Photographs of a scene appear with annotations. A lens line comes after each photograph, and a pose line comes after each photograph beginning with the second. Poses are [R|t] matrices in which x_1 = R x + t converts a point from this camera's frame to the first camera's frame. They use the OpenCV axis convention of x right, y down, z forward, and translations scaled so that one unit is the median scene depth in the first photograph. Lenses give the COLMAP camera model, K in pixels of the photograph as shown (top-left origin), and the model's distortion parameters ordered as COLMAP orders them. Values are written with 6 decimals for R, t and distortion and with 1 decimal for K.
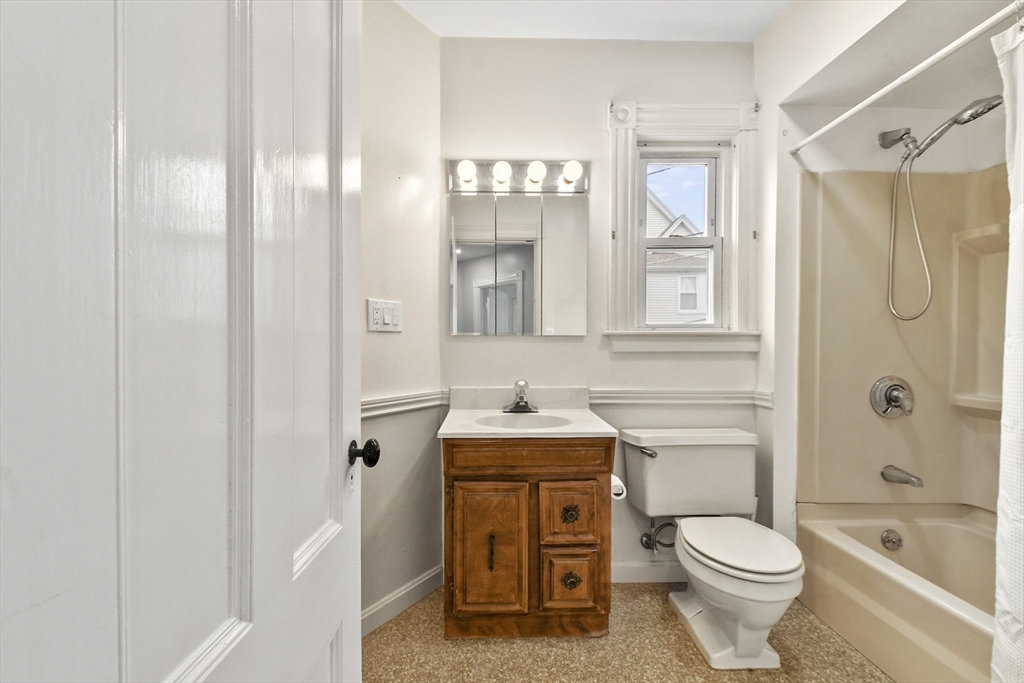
lens RADIAL K [[435.3, 0, 501.4], [0, 435.3, 351.1], [0, 0, 1]] dist [0.002077, -0.012643]
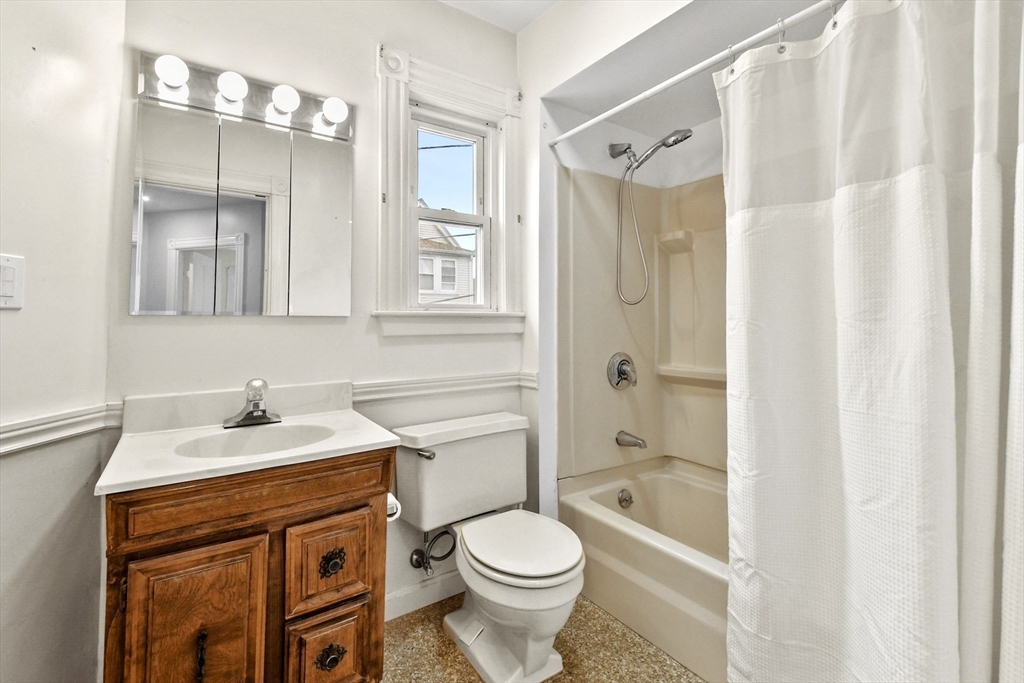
lens RADIAL K [[459.0, 0, 509.8], [0, 459.0, 299.0], [0, 0, 1]] dist [0.027284, -0.018410]
pose [[0.839568, 0.025178, 0.542670, -0.018787], [0.013103, 0.997696, -0.066561, -0.007364], [-0.543096, 0.062993, 0.837304, 0.134237]]
